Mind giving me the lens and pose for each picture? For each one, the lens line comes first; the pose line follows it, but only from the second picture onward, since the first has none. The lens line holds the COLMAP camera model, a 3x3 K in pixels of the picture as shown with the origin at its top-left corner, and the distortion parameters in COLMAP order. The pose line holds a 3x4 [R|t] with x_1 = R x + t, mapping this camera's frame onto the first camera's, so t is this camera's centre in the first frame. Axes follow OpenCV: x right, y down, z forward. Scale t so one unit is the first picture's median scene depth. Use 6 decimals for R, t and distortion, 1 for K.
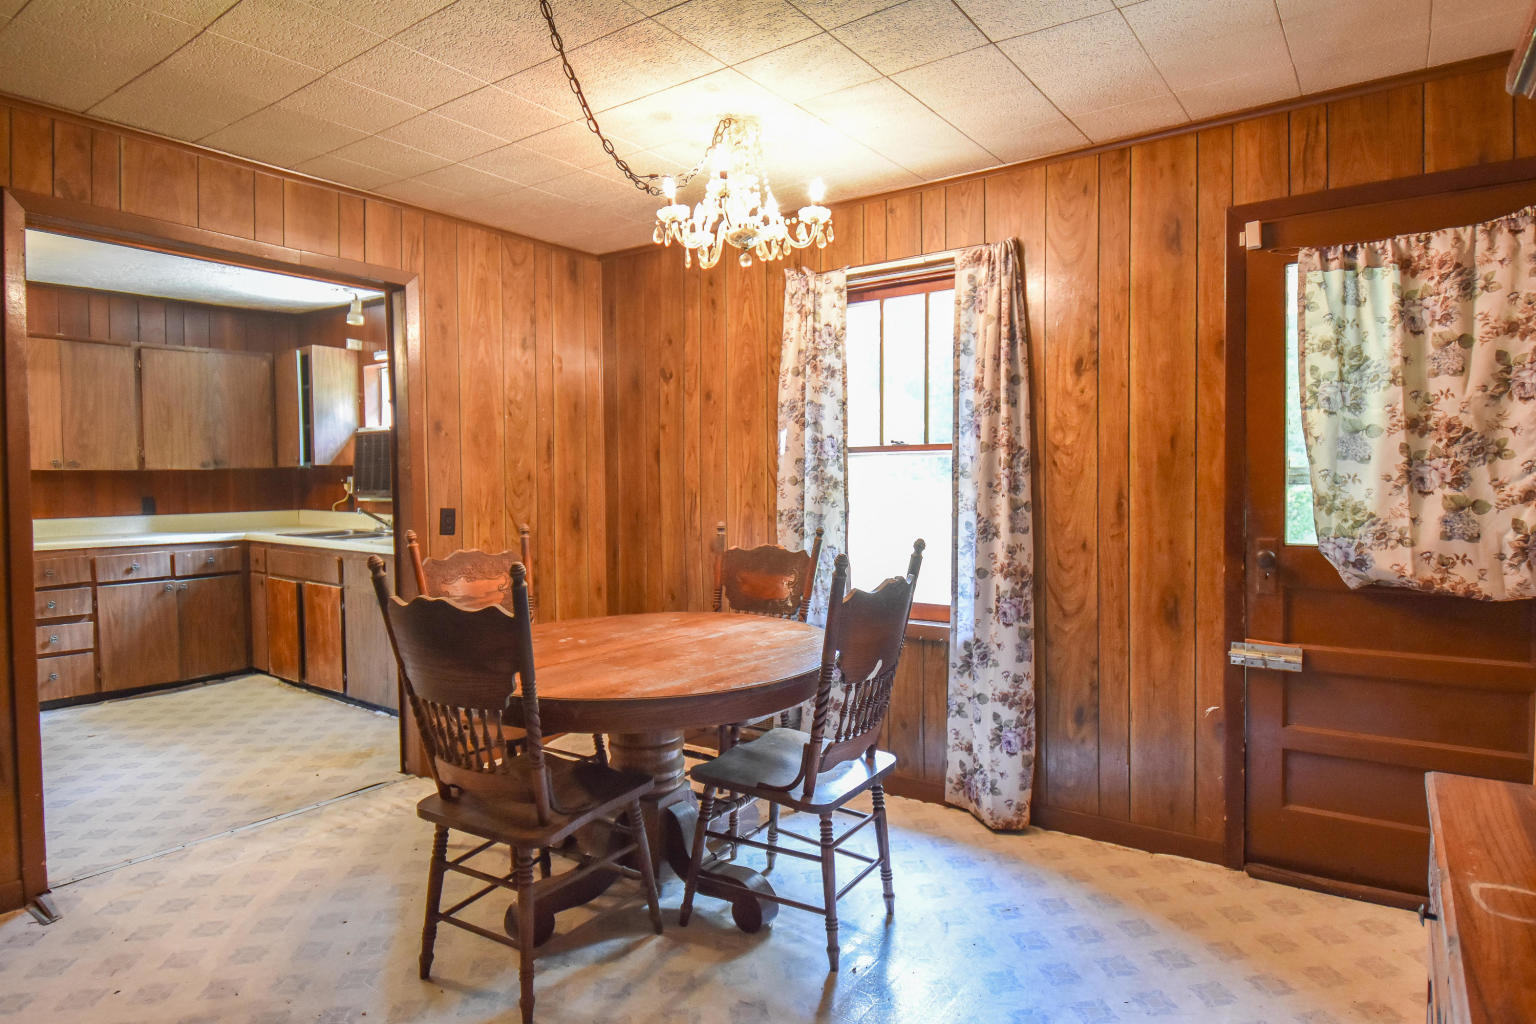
lens RADIAL K [[870.5, 0, 766.2], [0, 870.5, 511.7], [0, 0, 1]] dist [0.006199, -0.025193]
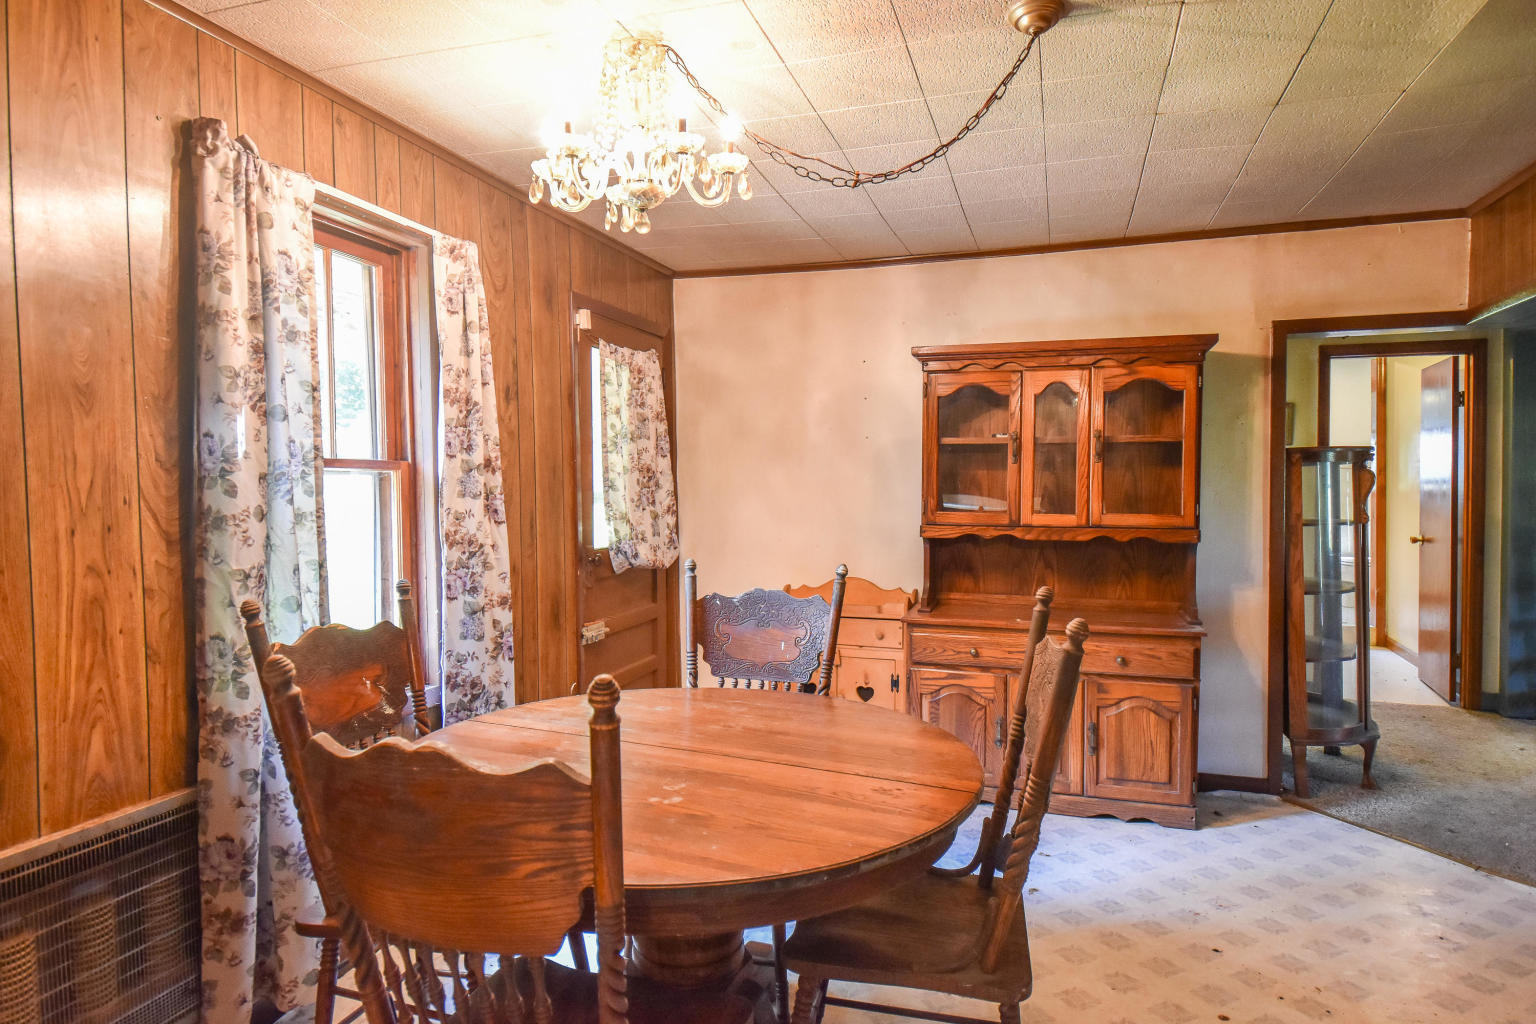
lens RADIAL K [[870.5, 0, 767.0], [0, 870.5, 507.4], [0, 0, 1]] dist [0.006199, -0.025193]
pose [[-0.306602, -0.016453, 0.951696, -0.634692], [0.036818, 0.998897, 0.029131, -0.046379], [-0.951125, 0.043971, -0.305658, 0.915051]]
